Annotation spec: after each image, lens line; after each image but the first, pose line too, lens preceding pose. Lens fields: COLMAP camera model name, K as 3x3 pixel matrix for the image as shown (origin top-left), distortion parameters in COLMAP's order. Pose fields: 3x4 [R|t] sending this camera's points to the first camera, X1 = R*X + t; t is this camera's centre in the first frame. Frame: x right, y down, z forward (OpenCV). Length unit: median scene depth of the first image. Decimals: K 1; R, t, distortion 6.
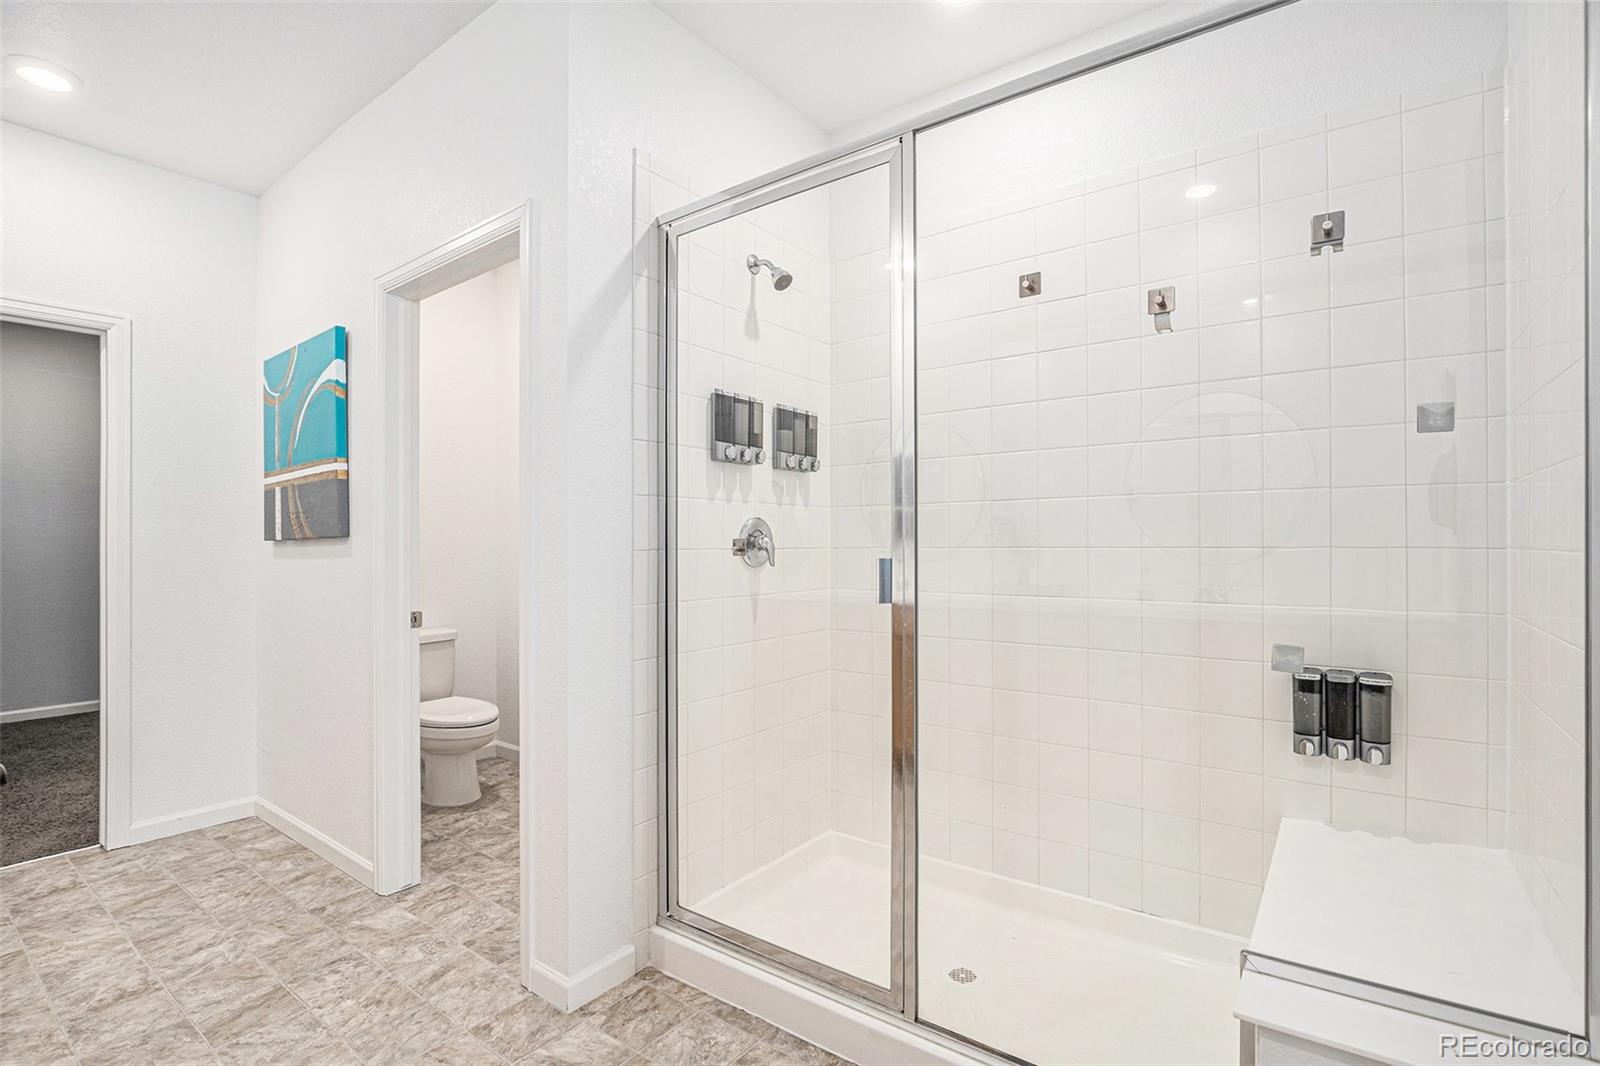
lens RADIAL K [[744.6, 0, 792.4], [0, 744.6, 562.8], [0, 0, 1]] dist [-0.031703, 0.003242]
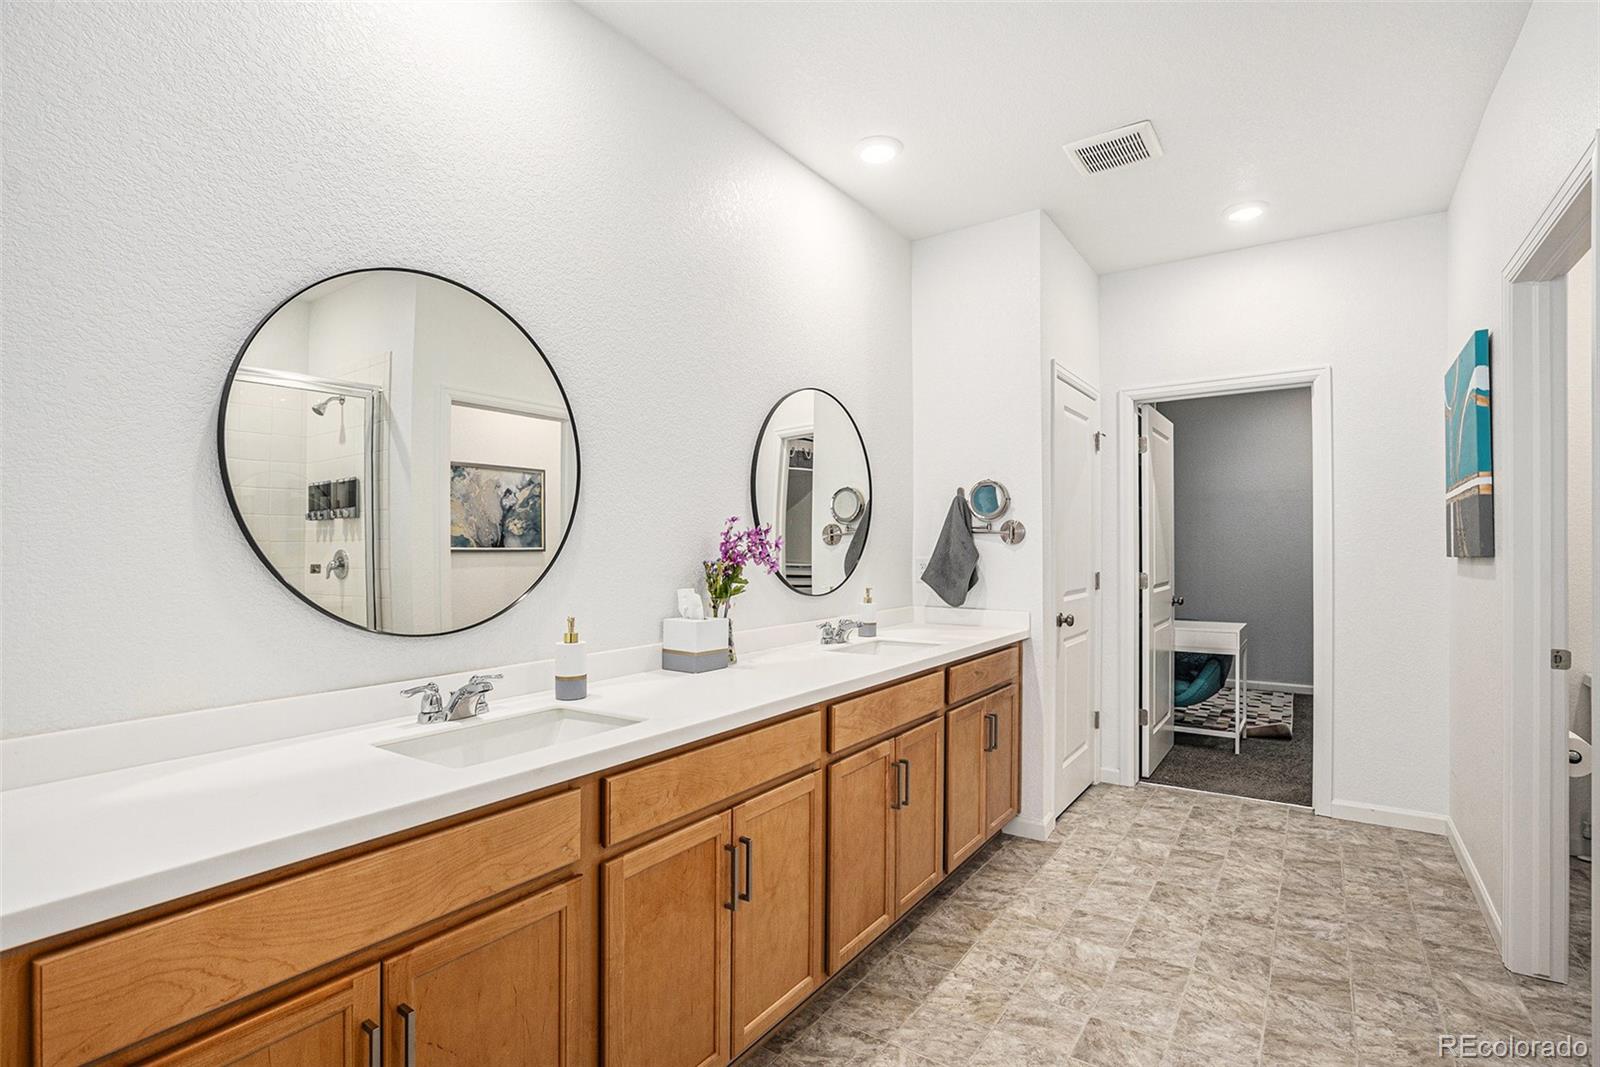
lens RADIAL K [[744.6, 0, 801.2], [0, 744.6, 531.8], [0, 0, 1]] dist [-0.031703, 0.003242]
pose [[0.042801, -0.012693, -0.999003, 0.265629], [-0.027318, 0.999531, -0.013870, -0.031734], [0.998710, 0.027884, 0.042434, 0.110288]]
